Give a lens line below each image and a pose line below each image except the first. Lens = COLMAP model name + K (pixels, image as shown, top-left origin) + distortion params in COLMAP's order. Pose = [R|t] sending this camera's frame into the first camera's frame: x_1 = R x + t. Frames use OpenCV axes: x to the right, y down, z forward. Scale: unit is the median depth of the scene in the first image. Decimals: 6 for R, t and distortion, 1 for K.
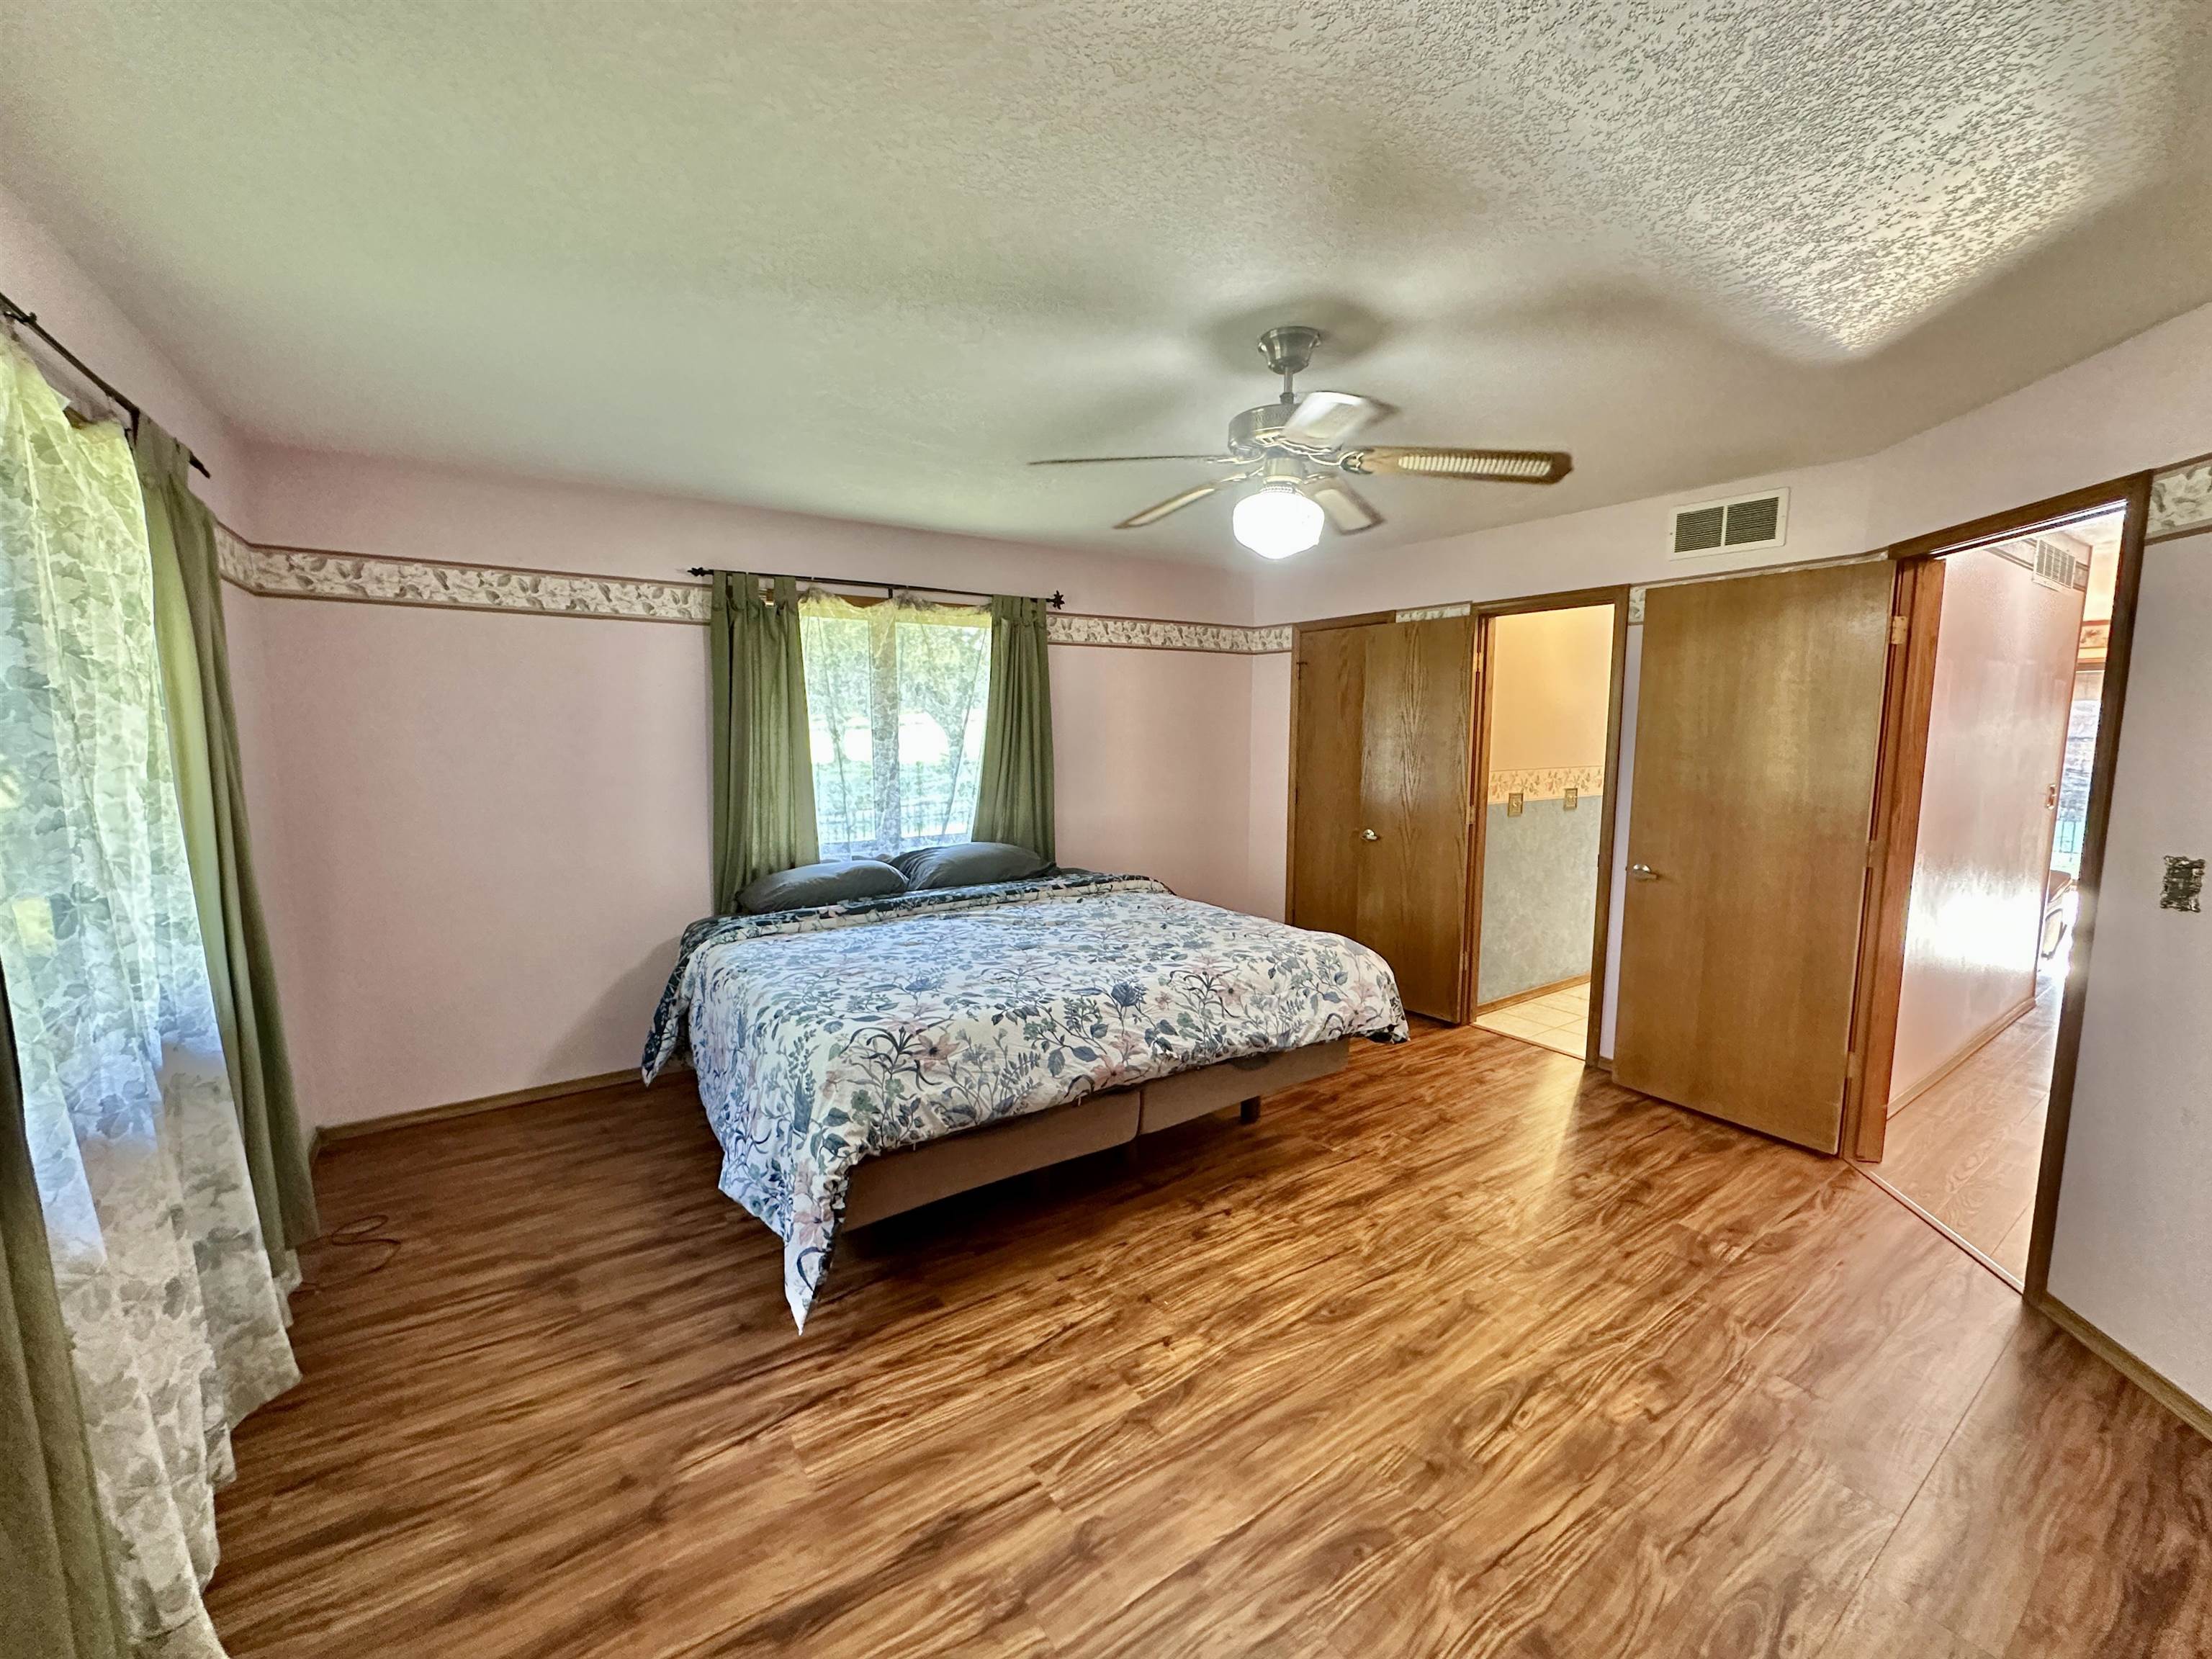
lens RADIAL K [[885.2, 0, 1104.5], [0, 885.2, 823.9], [0, 0, 1]] dist [-0.001159, 0.000298]
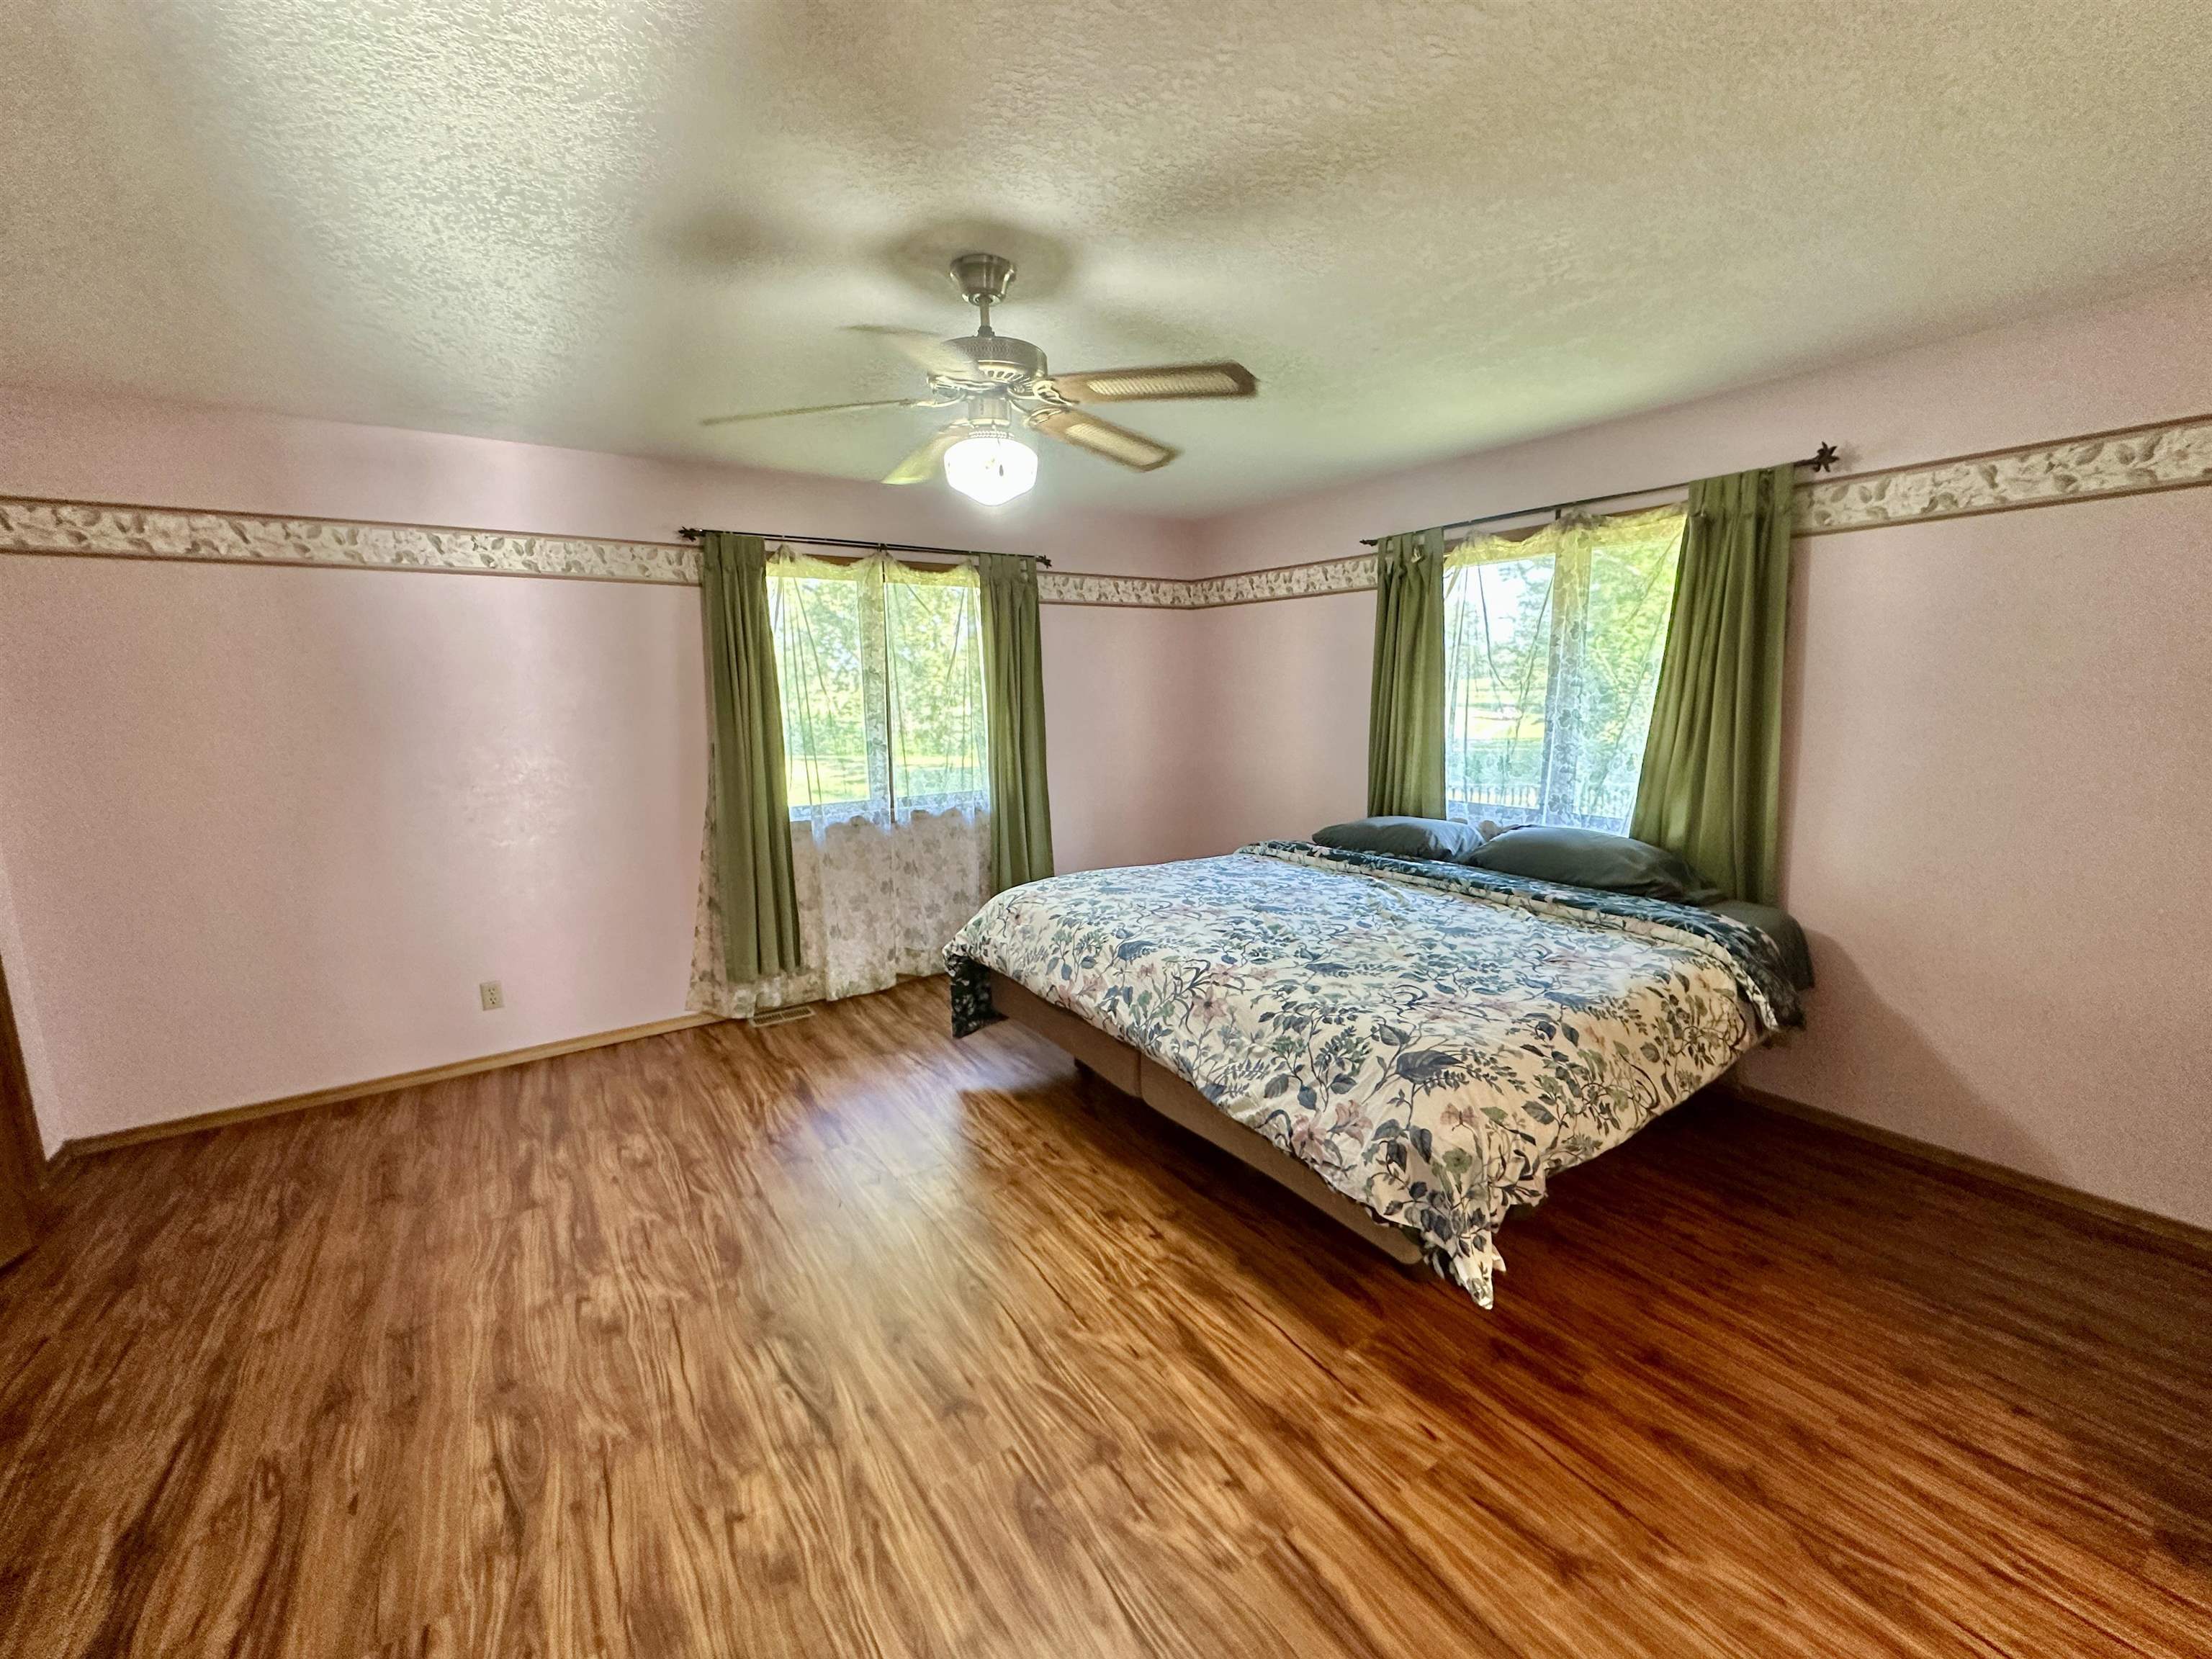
lens RADIAL K [[885.2, 0, 1104.5], [0, 885.2, 823.9], [0, 0, 1]] dist [-0.001159, 0.000298]
pose [[-0.000201, 0.152584, -0.988290, 0.936886], [-0.099354, 0.983397, 0.151849, -0.090328], [0.995052, 0.098221, 0.014962, 0.889475]]
